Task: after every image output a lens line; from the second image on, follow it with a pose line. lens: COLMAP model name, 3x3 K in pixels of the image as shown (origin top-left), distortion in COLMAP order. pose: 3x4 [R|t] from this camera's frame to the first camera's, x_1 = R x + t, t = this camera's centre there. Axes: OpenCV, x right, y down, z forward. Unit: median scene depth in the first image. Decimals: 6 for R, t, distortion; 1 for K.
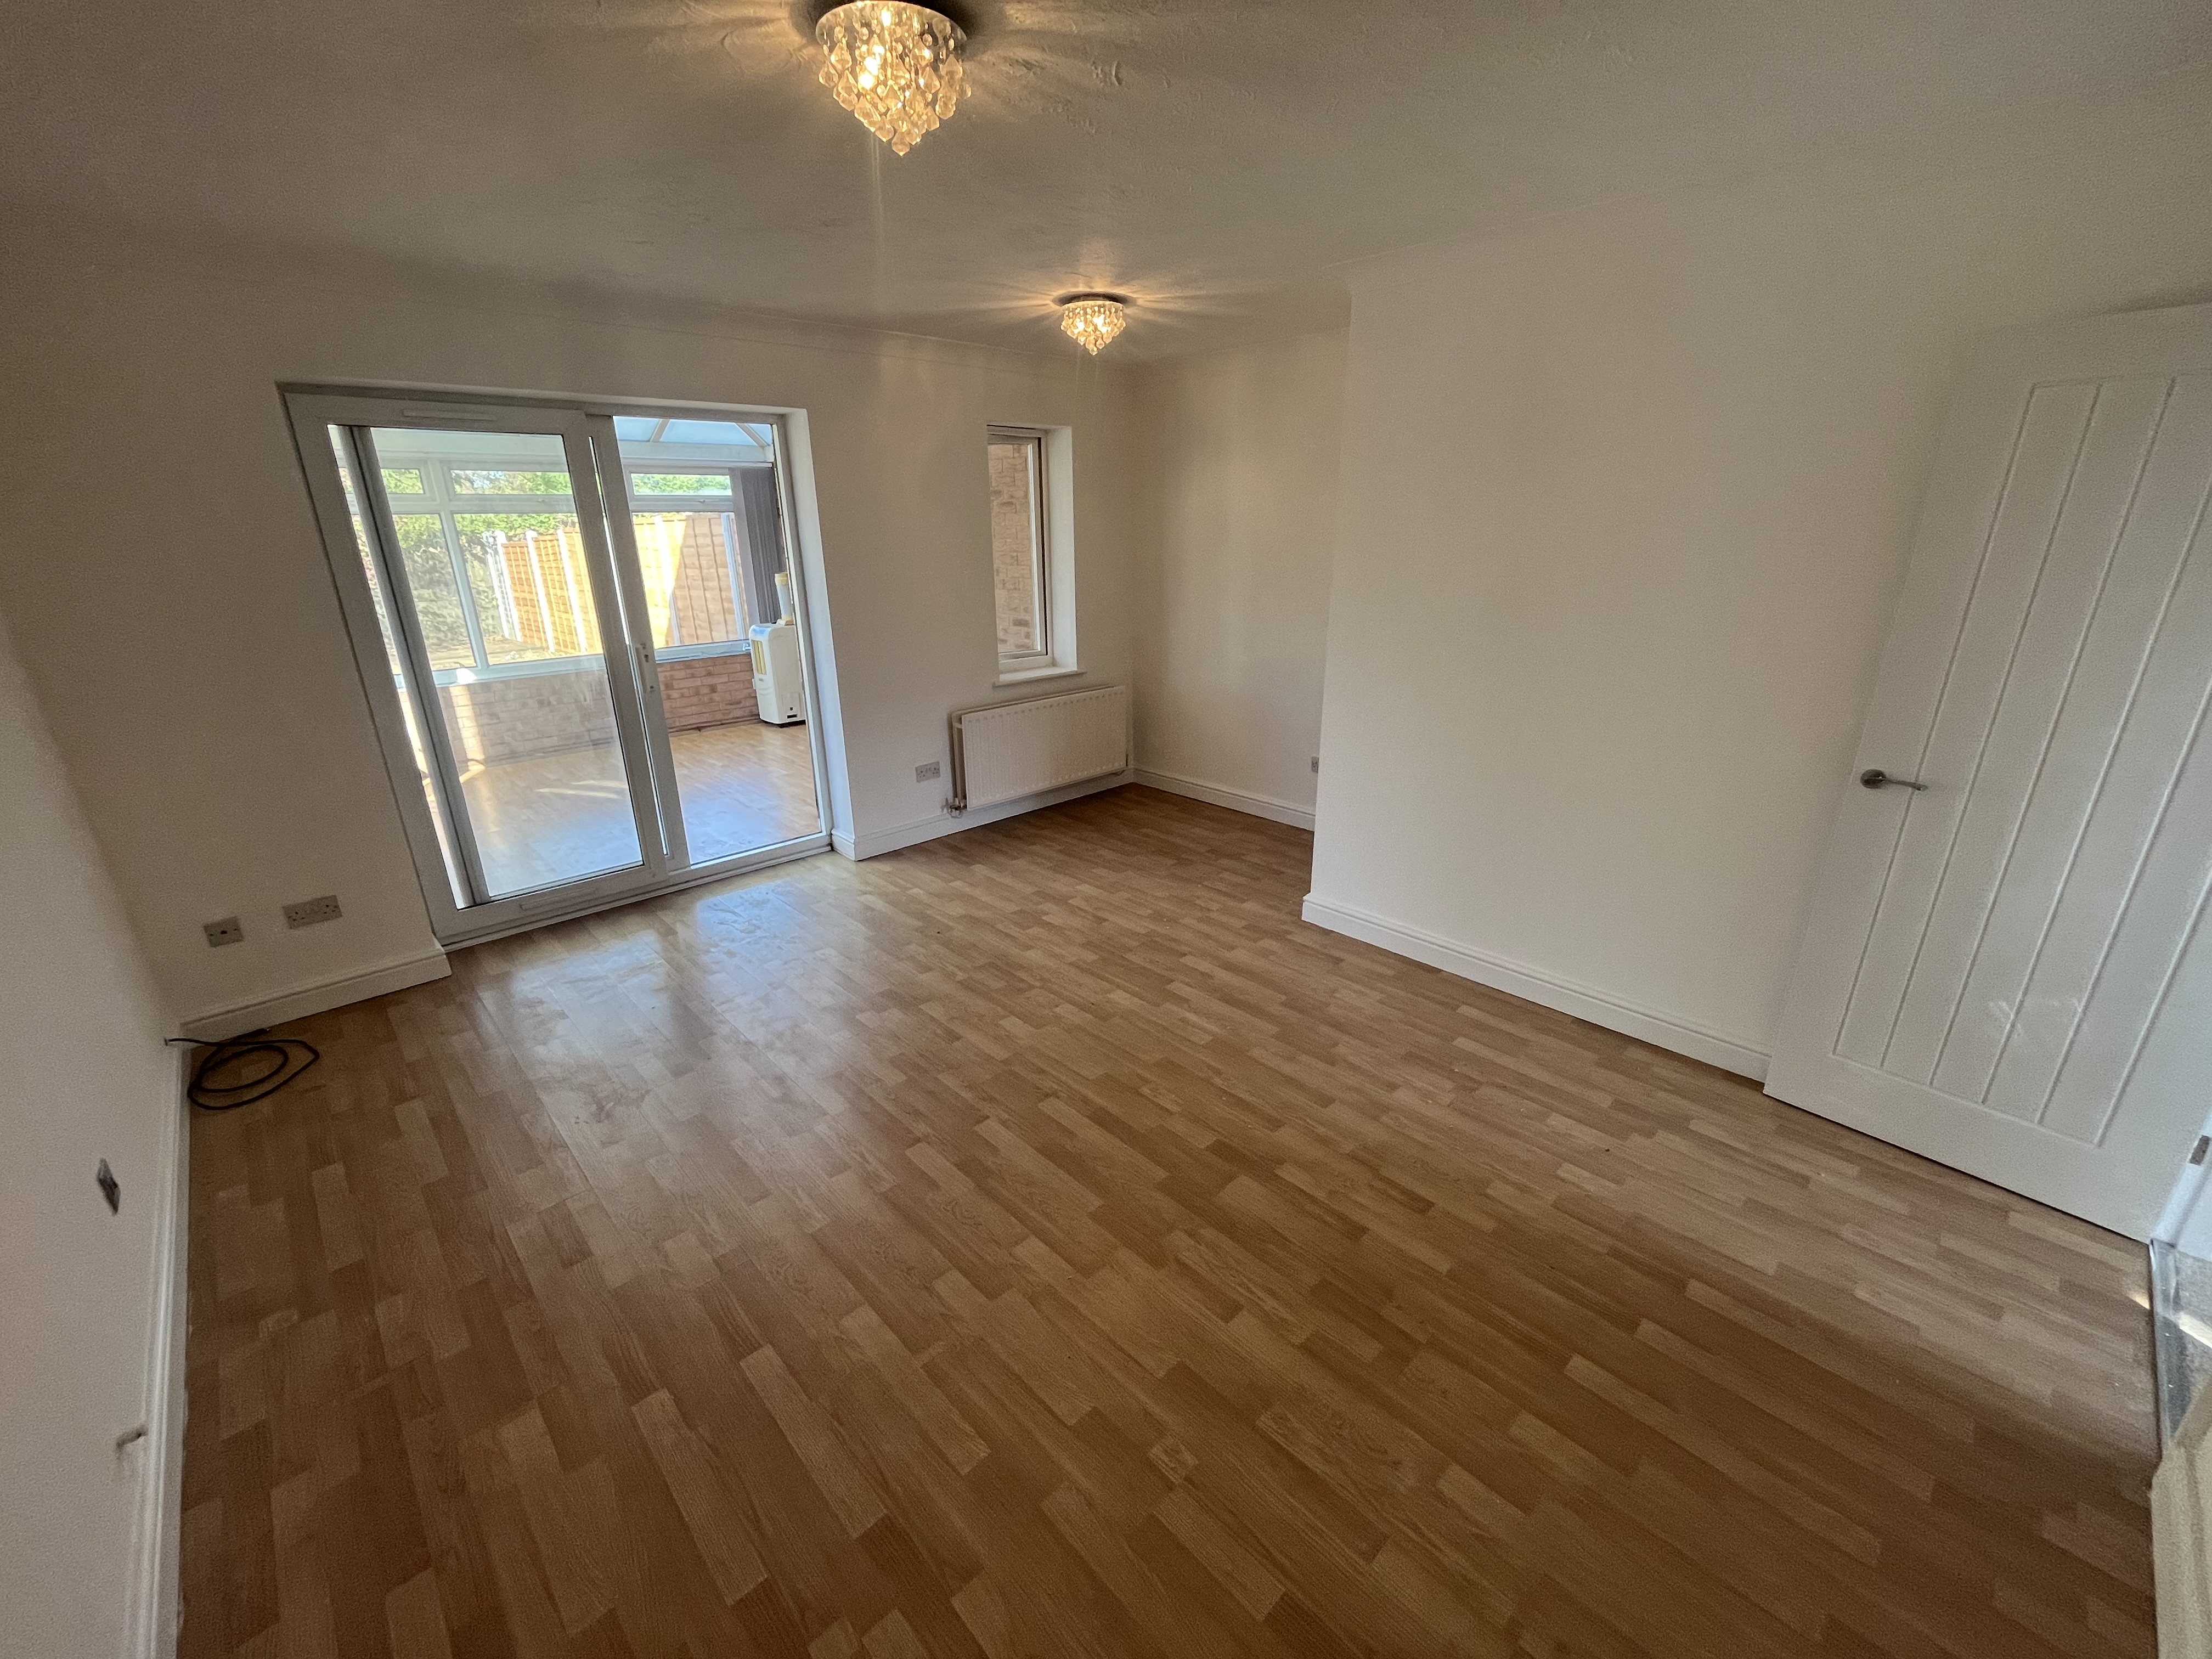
lens RADIAL K [[895.4, 0, 1095.6], [0, 895.4, 830.8], [0, 0, 1]] dist [-0.007101, 0.000007]
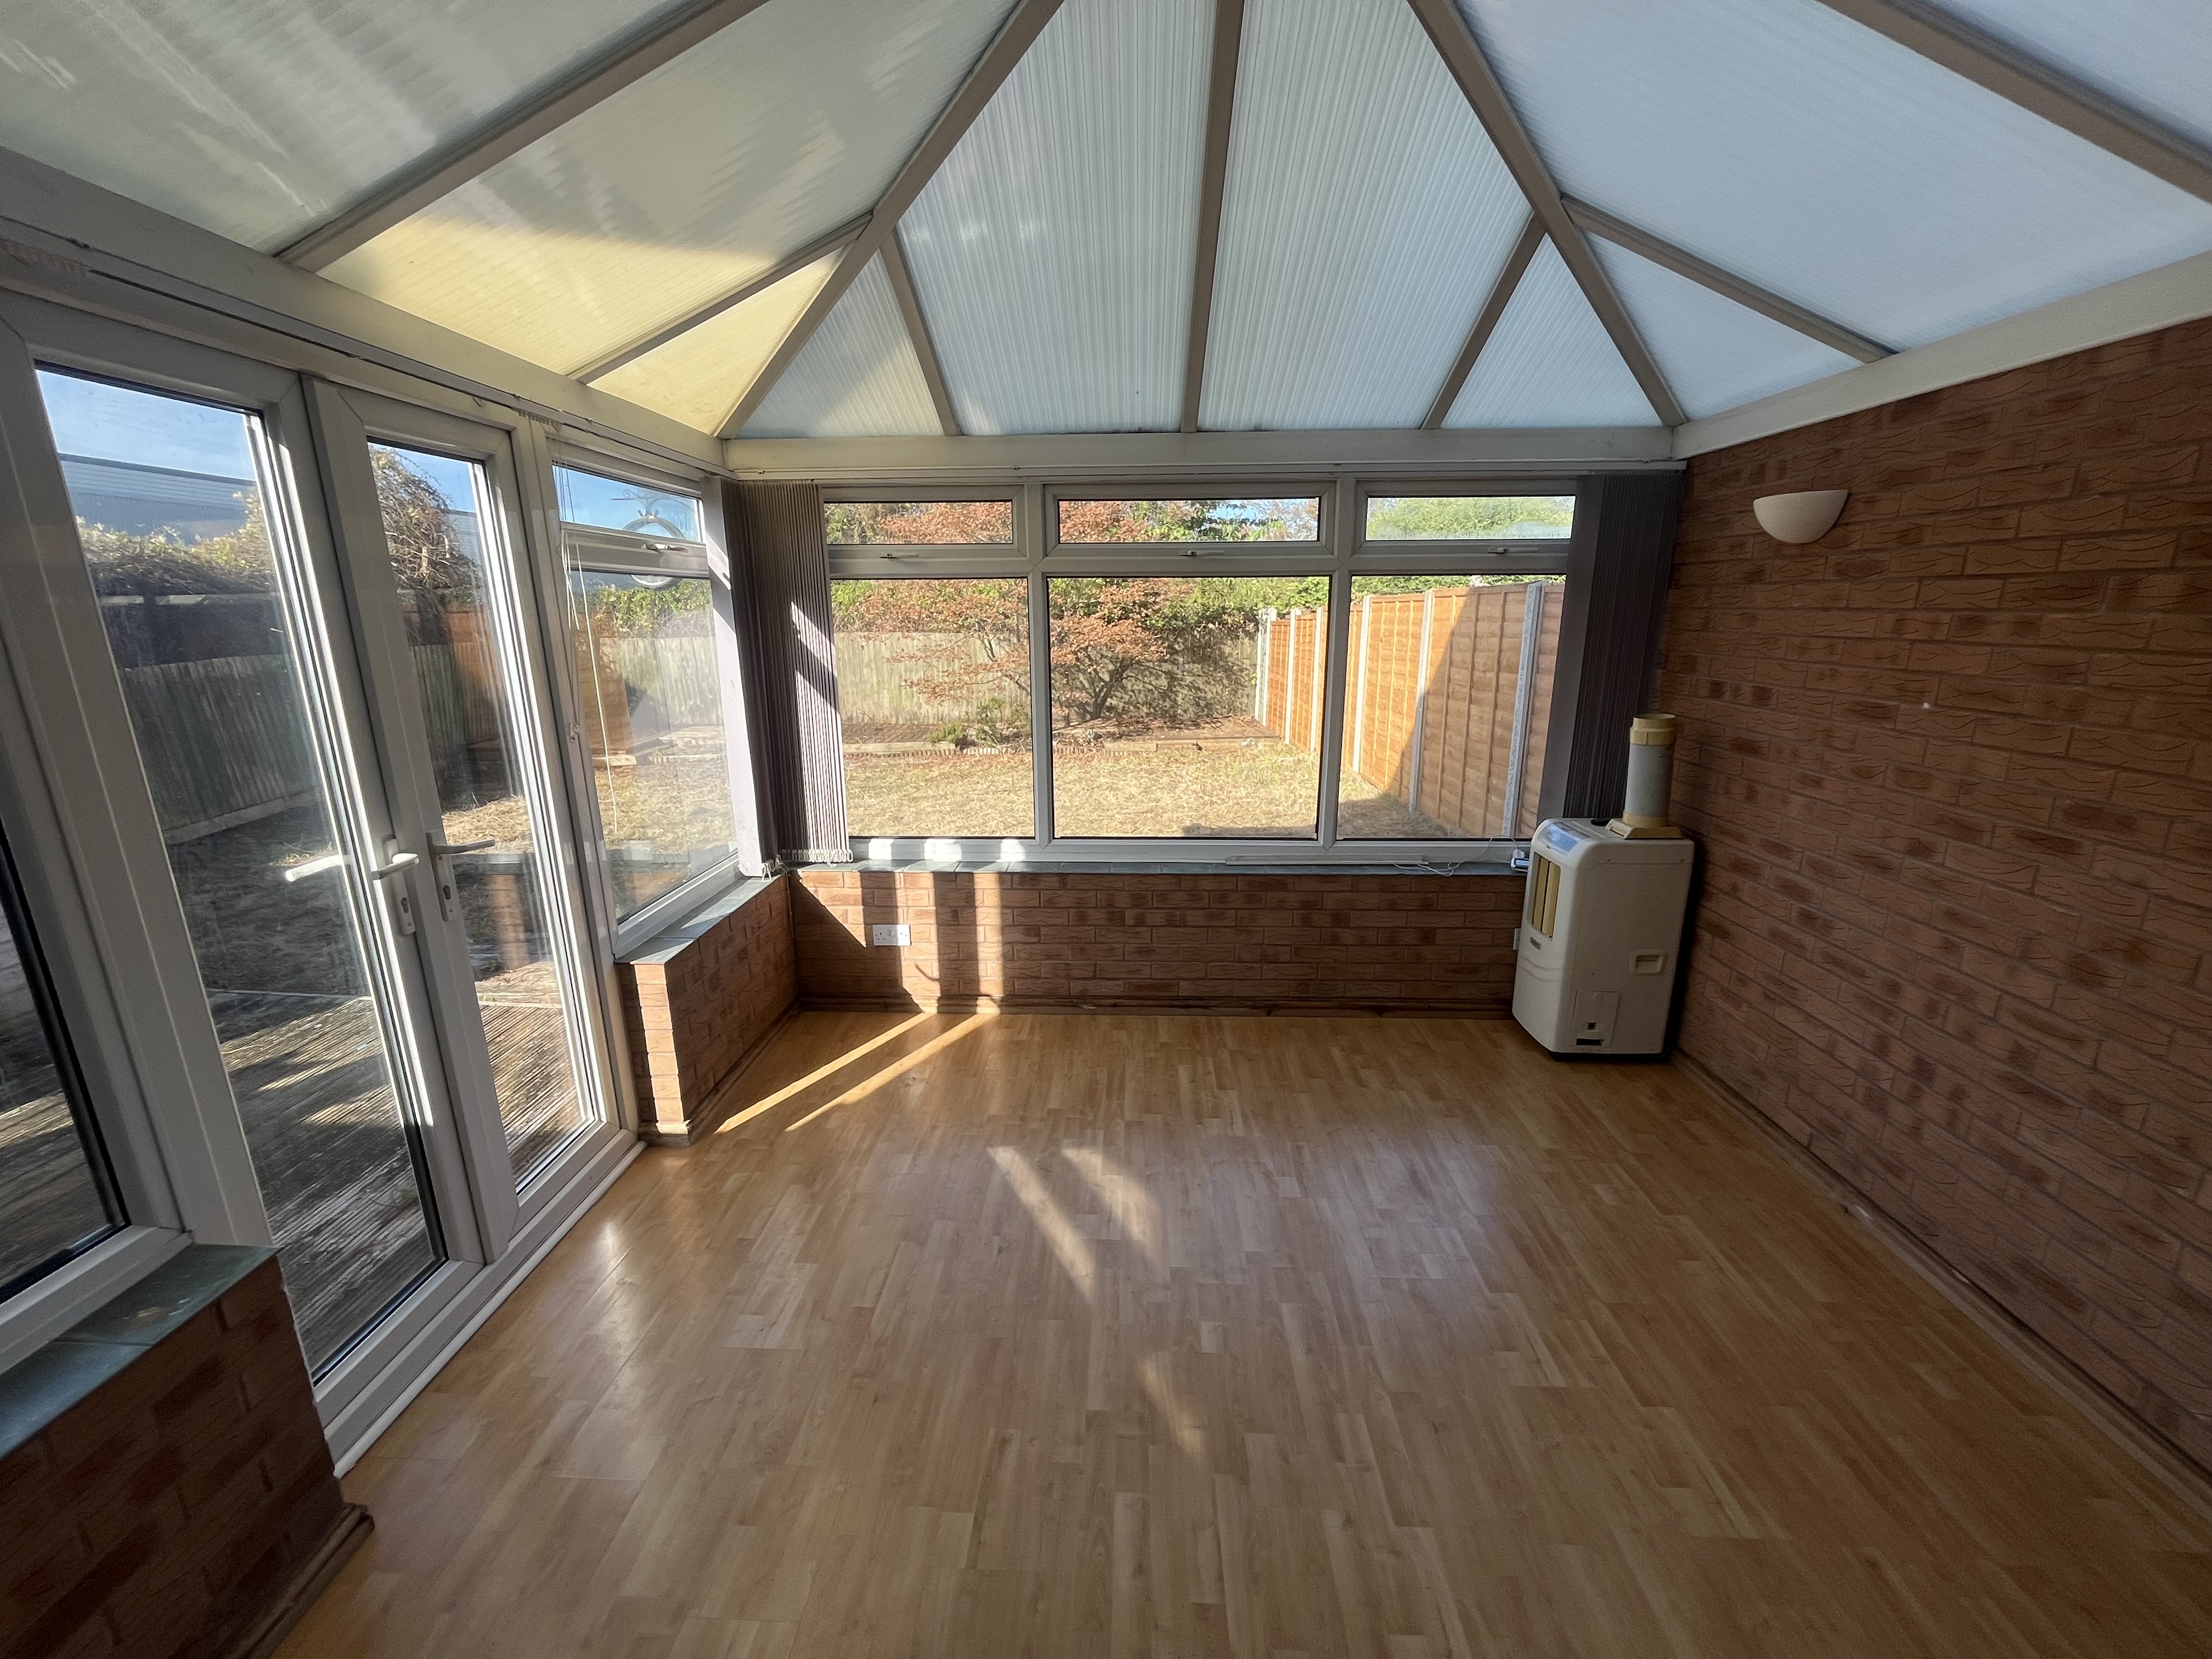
lens RADIAL K [[895.4, 0, 1097.8], [0, 895.4, 828.9], [0, 0, 1]] dist [-0.007101, 0.000007]
pose [[0.694842, 0.181067, -0.695995, -0.228180], [-0.238732, 0.970981, 0.014270, -0.179339], [0.678381, 0.156241, 0.717905, 0.529107]]
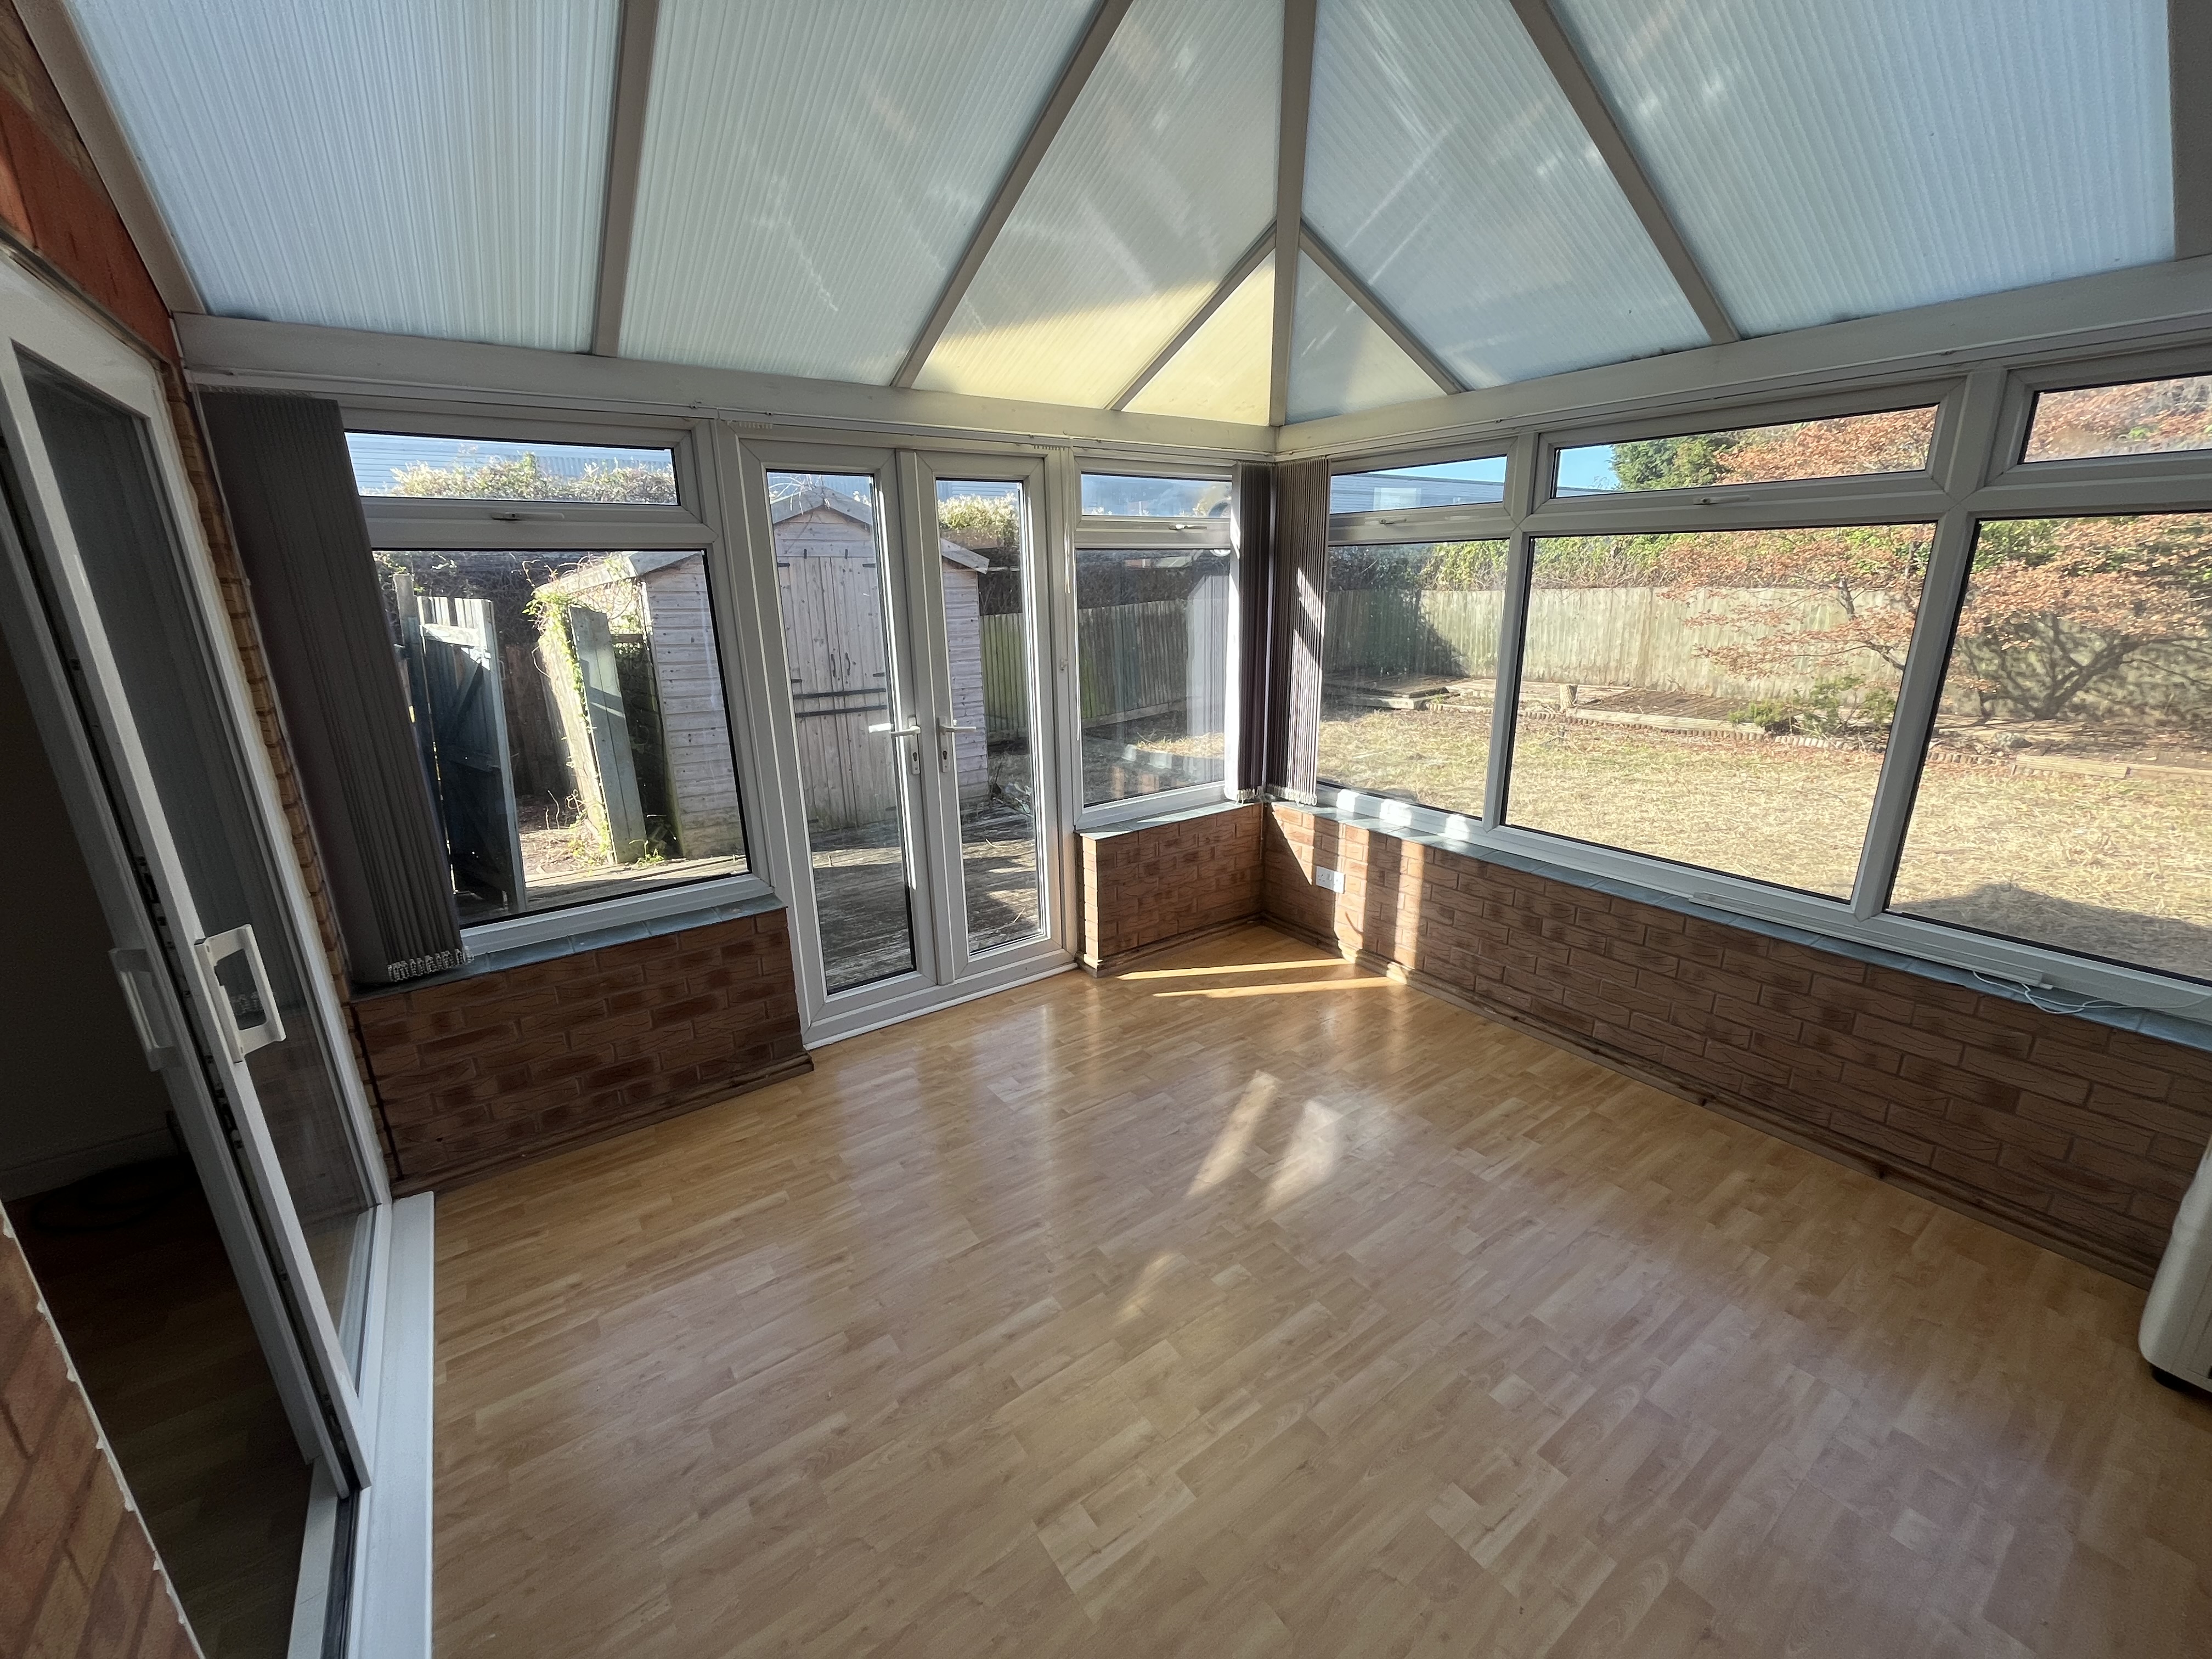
lens RADIAL K [[895.4, 0, 1103.9], [0, 895.4, 828.6], [0, 0, 1]] dist [-0.007101, 0.000007]
pose [[-0.138378, 0.290210, -0.946905, -0.128017], [-0.304053, 0.897482, 0.319496, -0.243565], [0.942552, 0.332120, -0.035952, 0.695498]]
